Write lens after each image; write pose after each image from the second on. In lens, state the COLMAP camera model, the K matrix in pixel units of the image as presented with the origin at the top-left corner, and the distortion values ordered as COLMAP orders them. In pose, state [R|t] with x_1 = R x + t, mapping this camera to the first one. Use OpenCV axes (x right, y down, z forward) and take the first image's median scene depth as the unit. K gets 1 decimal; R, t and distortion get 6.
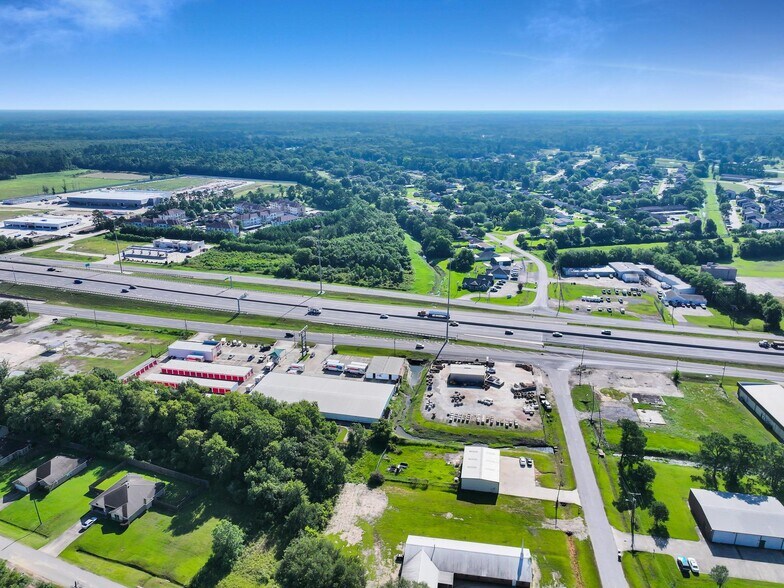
lens RADIAL K [[550.6, 0, 390.3], [0, 550.6, 303.6], [0, 0, 1]] dist [0.001866, 0.011729]
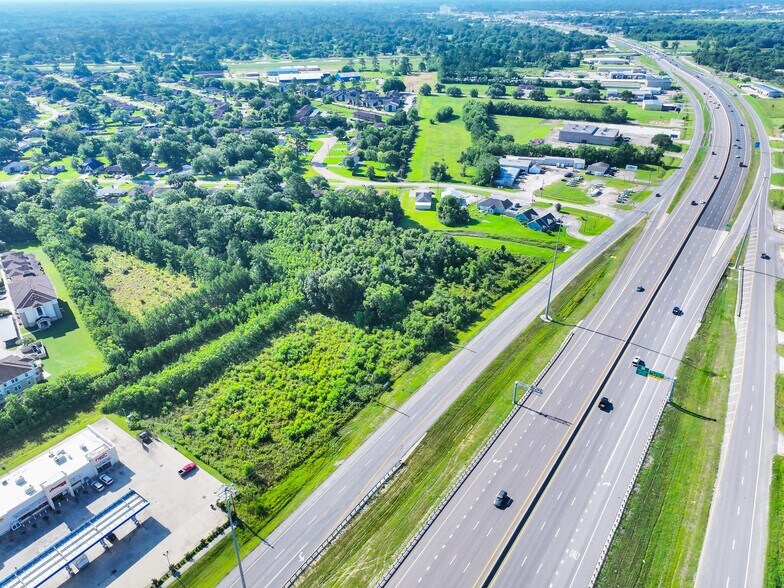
lens RADIAL K [[550.6, 0, 392.3], [0, 550.6, 291.6], [0, 0, 1]] dist [0.001866, 0.011729]
pose [[0.324729, -0.452454, 0.830564, -0.857806], [0.325034, 0.878055, 0.351245, -0.403532], [-0.888203, 0.155902, 0.432193, 1.095138]]
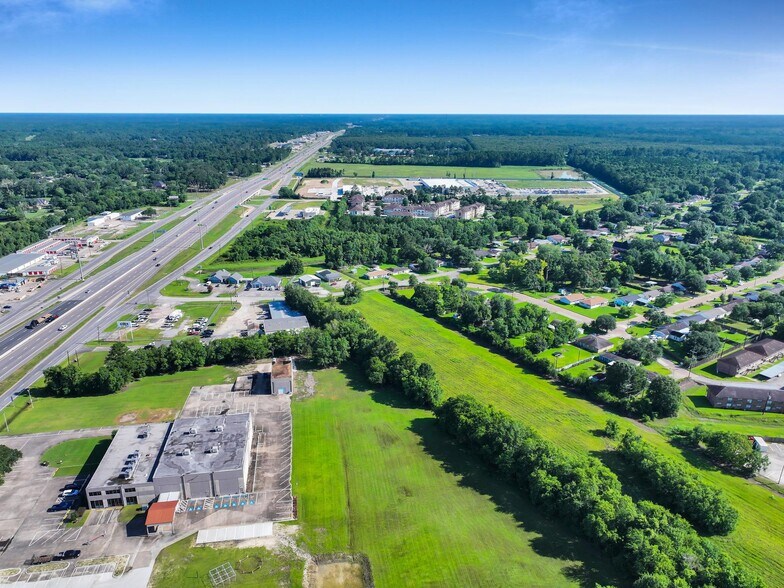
lens RADIAL K [[550.6, 0, 391.7], [0, 550.6, 300.3], [0, 0, 1]] dist [0.001866, 0.011729]
pose [[0.309837, 0.308844, -0.899231, 1.575276], [-0.318328, 0.924886, 0.207973, -0.411131], [0.895918, 0.221812, 0.384877, 1.149694]]
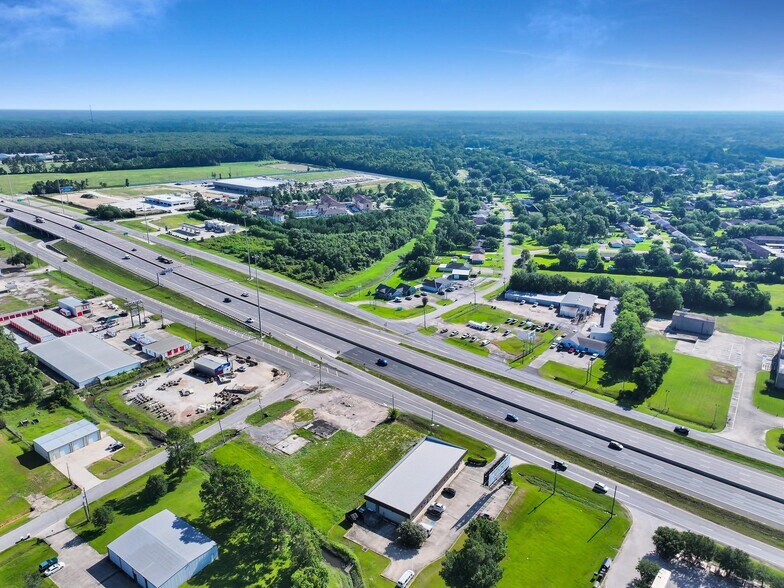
lens RADIAL K [[550.6, 0, 388.3], [0, 550.6, 295.3], [0, 0, 1]] dist [0.001866, 0.011729]
pose [[0.897818, 0.144638, -0.415937, 0.715421], [-0.150213, 0.988462, 0.019486, -0.062300], [0.413956, 0.044984, 0.909185, 0.159578]]
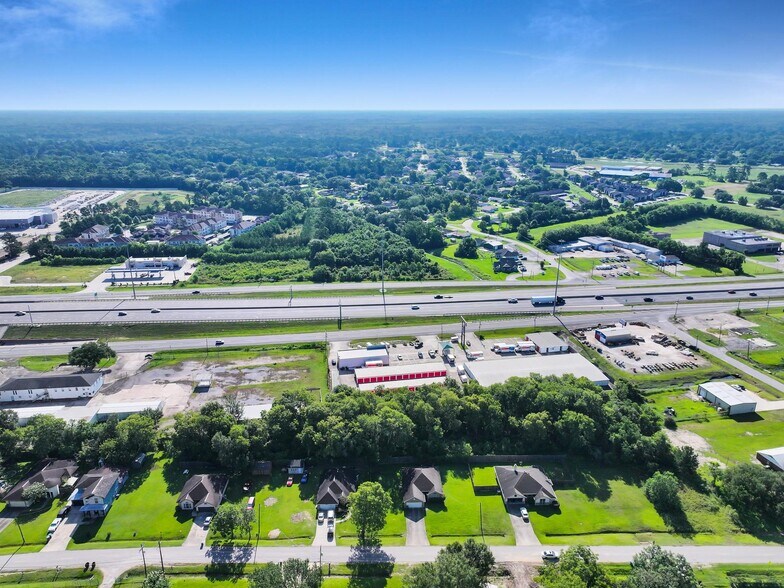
lens RADIAL K [[550.6, 0, 391.0], [0, 550.6, 297.6], [0, 0, 1]] dist [0.001866, 0.011729]
pose [[0.923712, -0.126866, 0.361471, -0.595440], [0.130243, 0.991367, 0.015115, -0.025639], [-0.360268, 0.033117, 0.932261, 0.065871]]
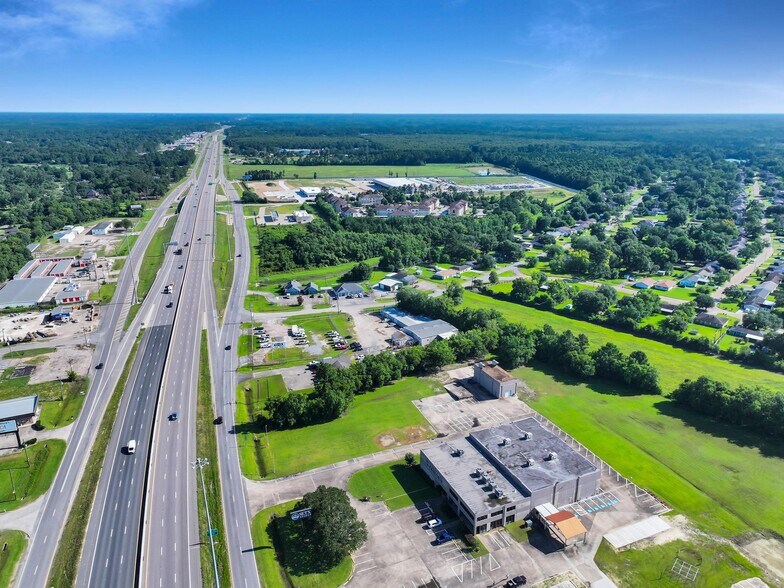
lens RADIAL K [[550.6, 0, 392.5], [0, 550.6, 290.6], [0, 0, 1]] dist [0.001866, 0.011729]
pose [[0.534113, 0.263224, -0.803390, 1.358133], [-0.283628, 0.951010, 0.123028, -0.264143], [0.796416, 0.162153, 0.582605, 0.717773]]
